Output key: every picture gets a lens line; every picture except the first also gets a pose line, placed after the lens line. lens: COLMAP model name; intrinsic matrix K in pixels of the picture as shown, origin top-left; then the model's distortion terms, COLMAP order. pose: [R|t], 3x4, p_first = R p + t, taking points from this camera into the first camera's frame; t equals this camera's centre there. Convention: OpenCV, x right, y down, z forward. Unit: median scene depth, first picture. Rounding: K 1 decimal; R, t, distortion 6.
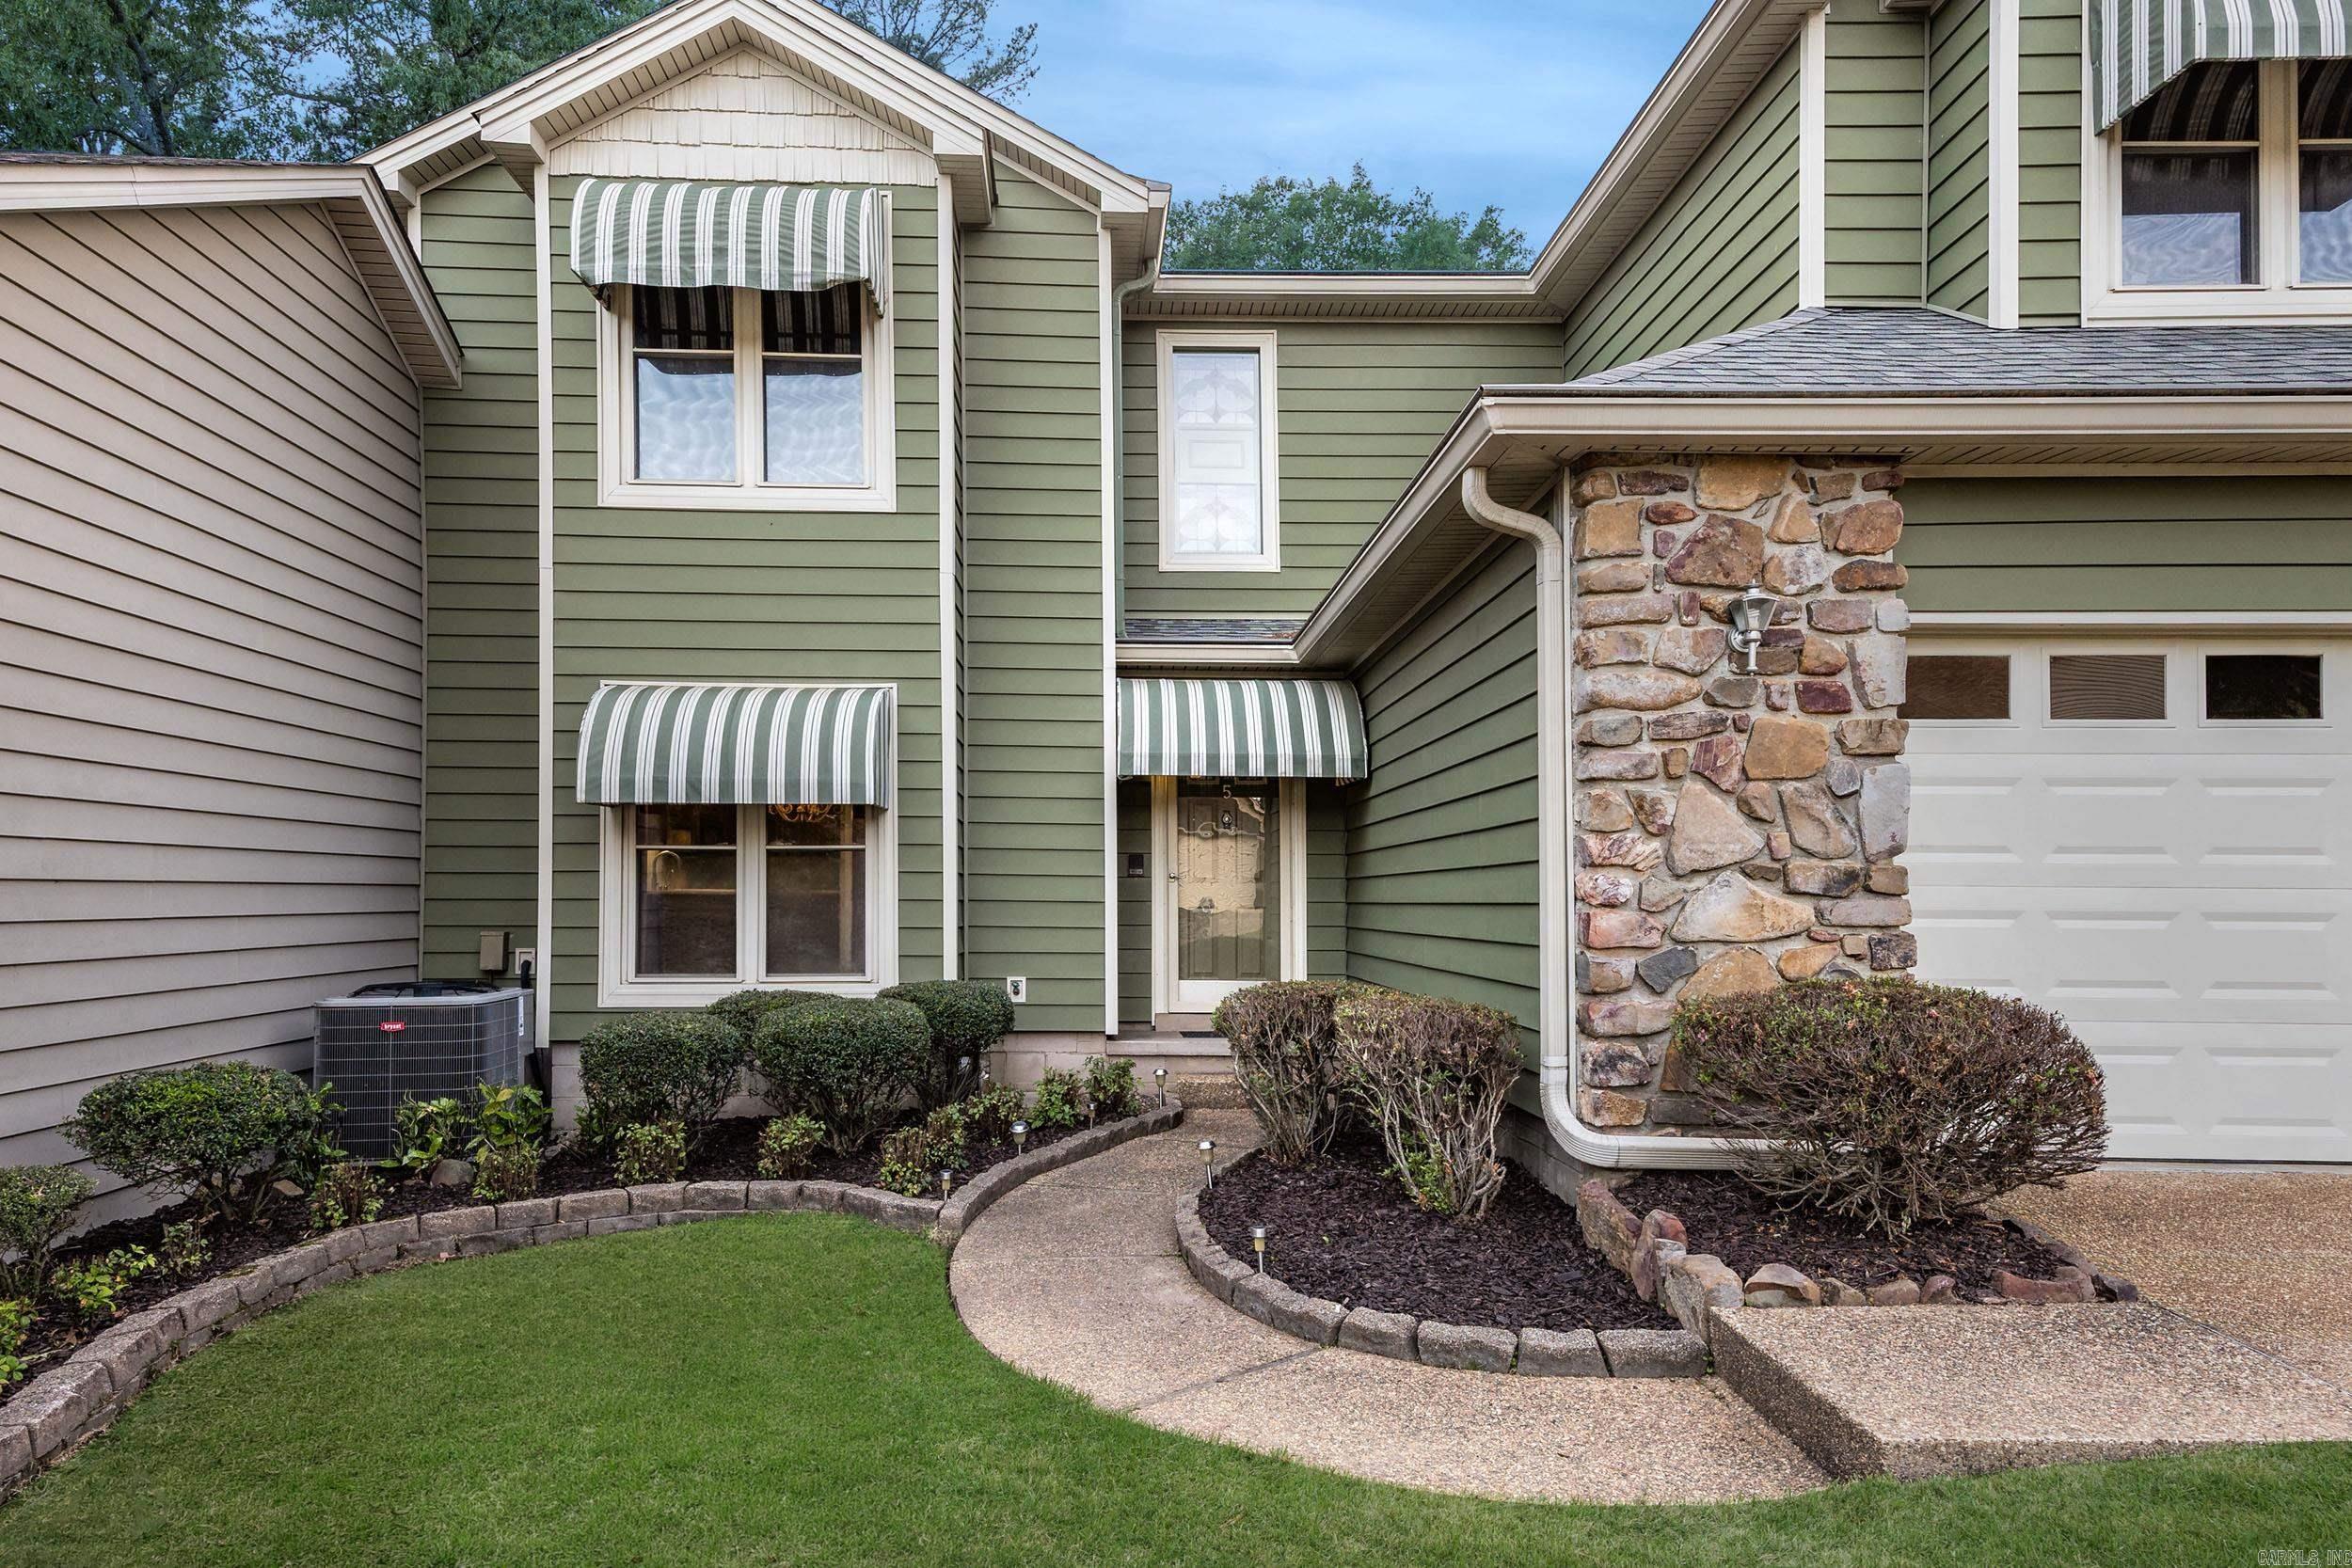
lens RADIAL K [[2084.9, 0, 1580.1], [0, 2084.9, 832.2], [0, 0, 1]] dist [0.099206, -0.022453]
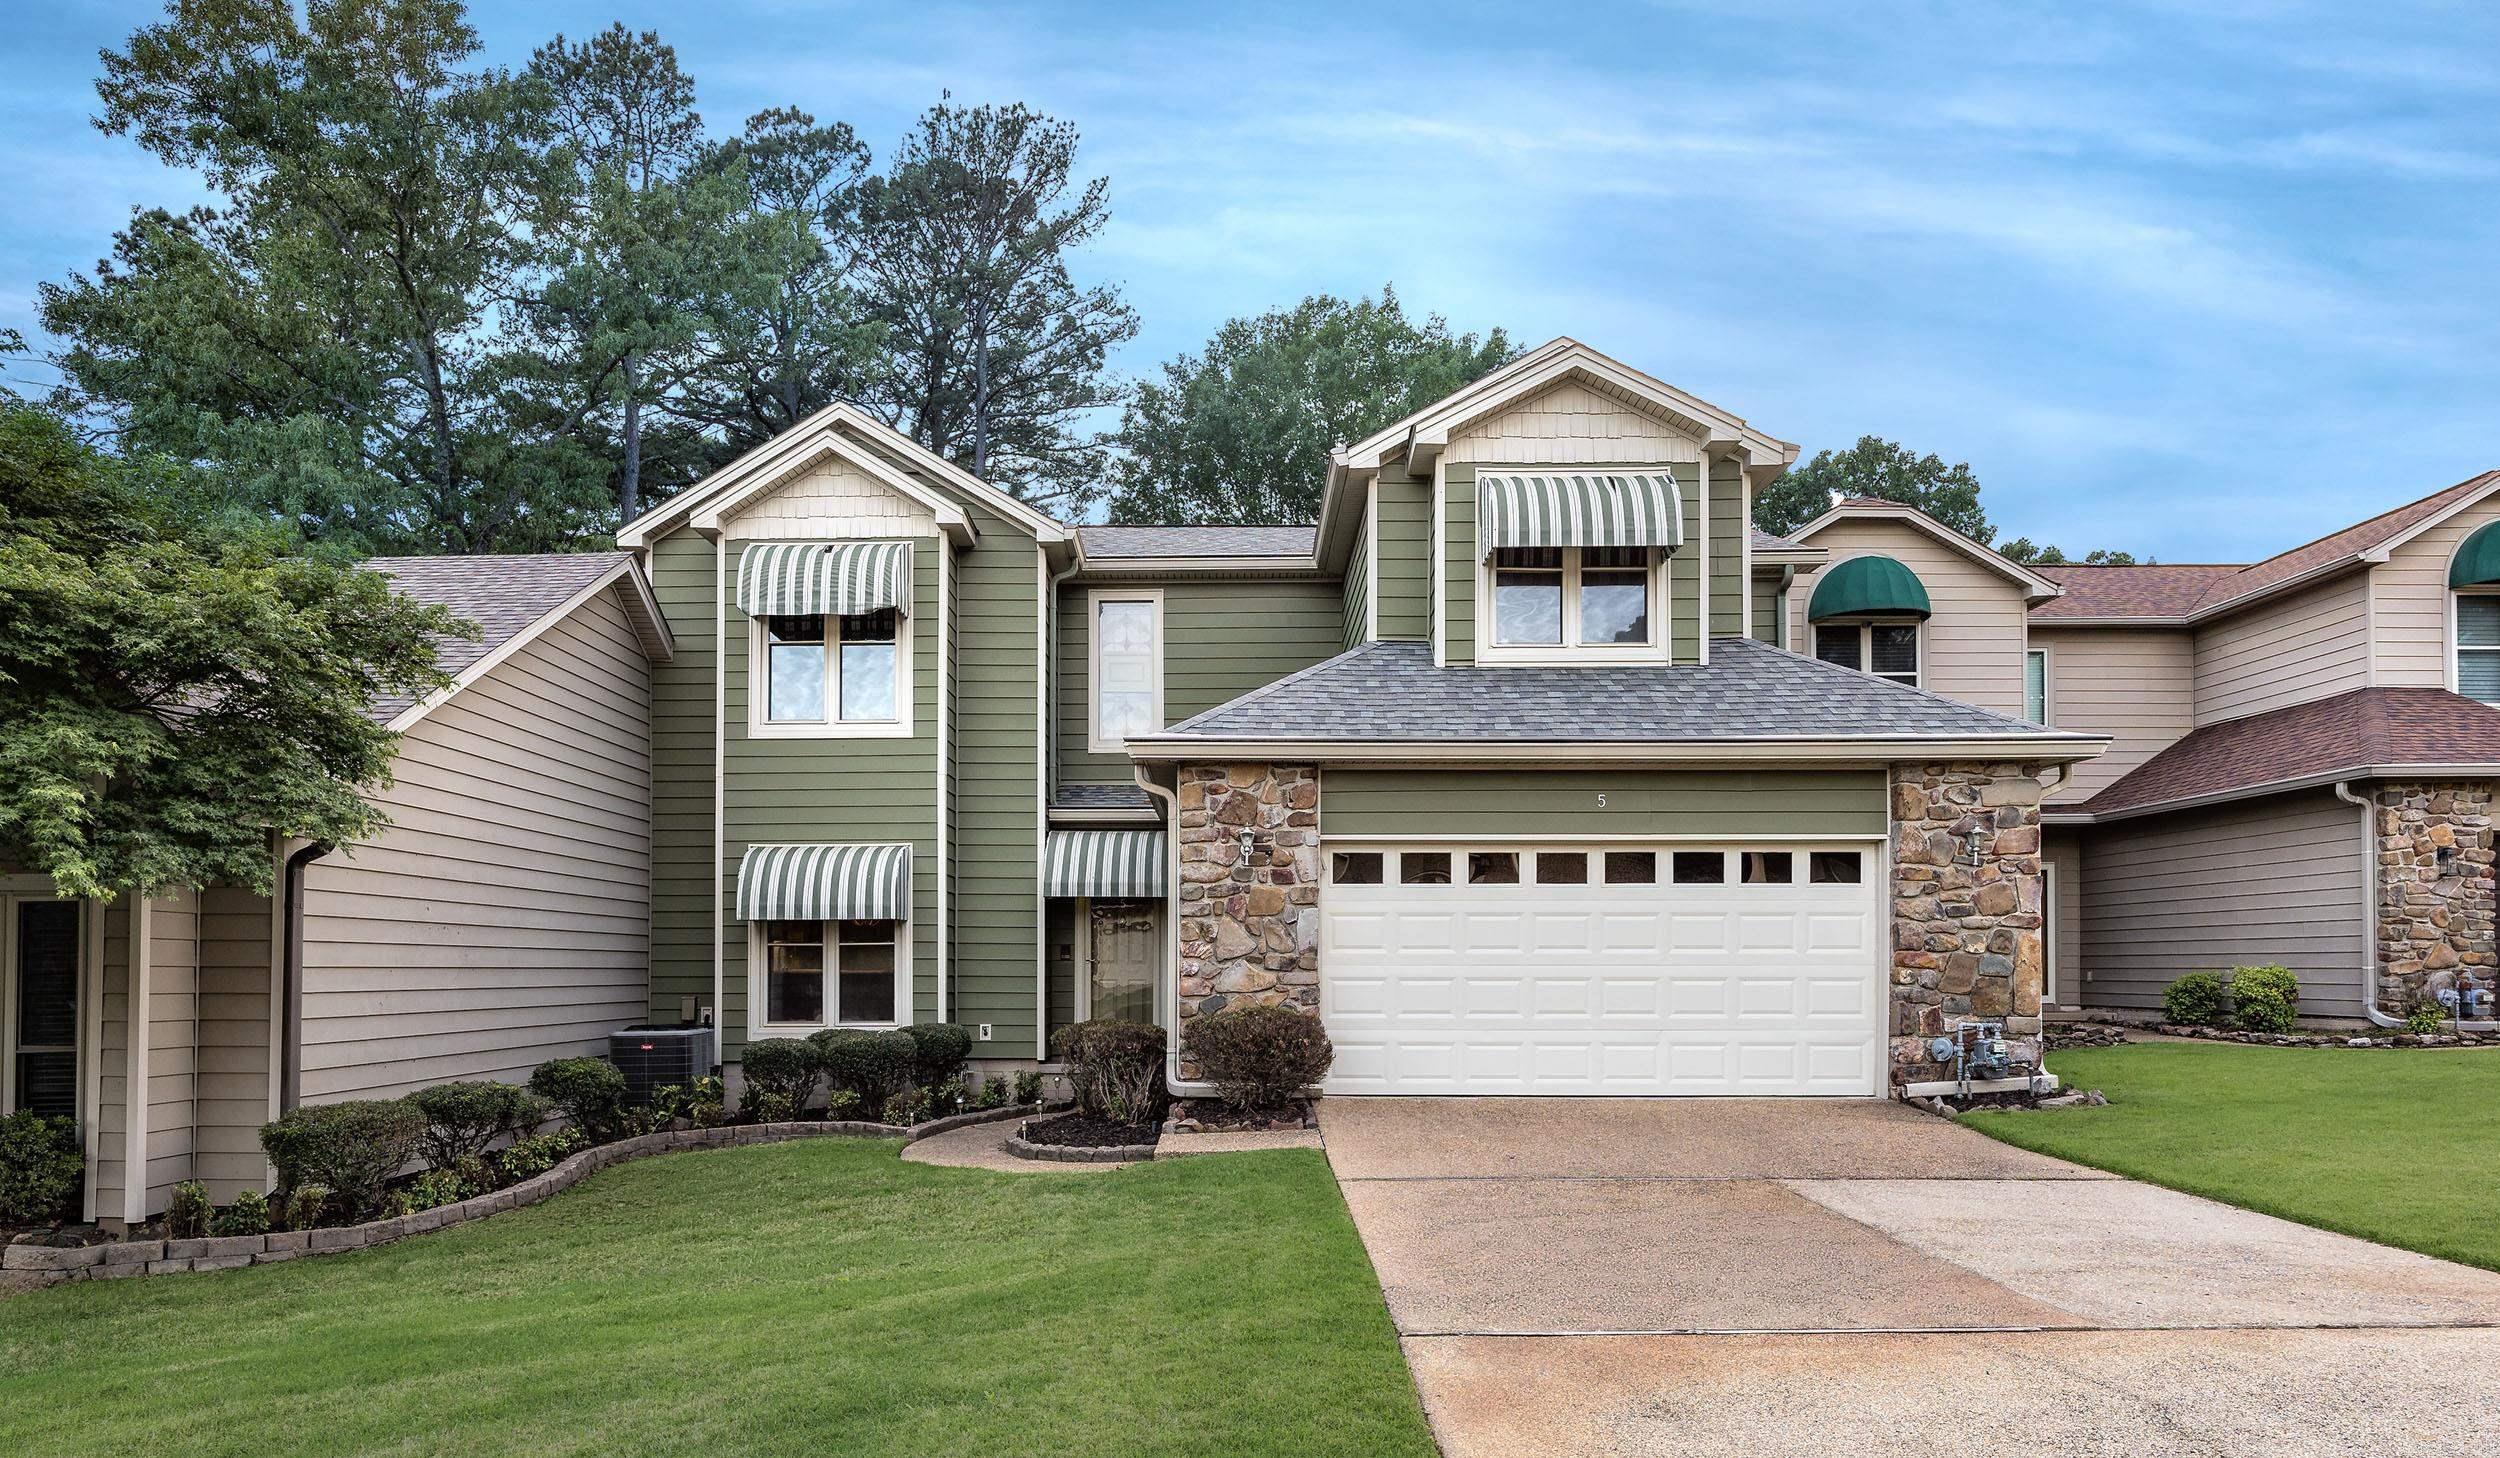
lens RADIAL K [[2378.1, 0, 1250.0], [0, 2378.1, 729.0], [0, 0, 1]] dist [0.001336, 0.001647]
pose [[0.976233, -0.028959, -0.214779, 0.338304], [0.013475, 0.997226, -0.073209, -0.020797], [0.216303, 0.068574, 0.973915, -0.764721]]
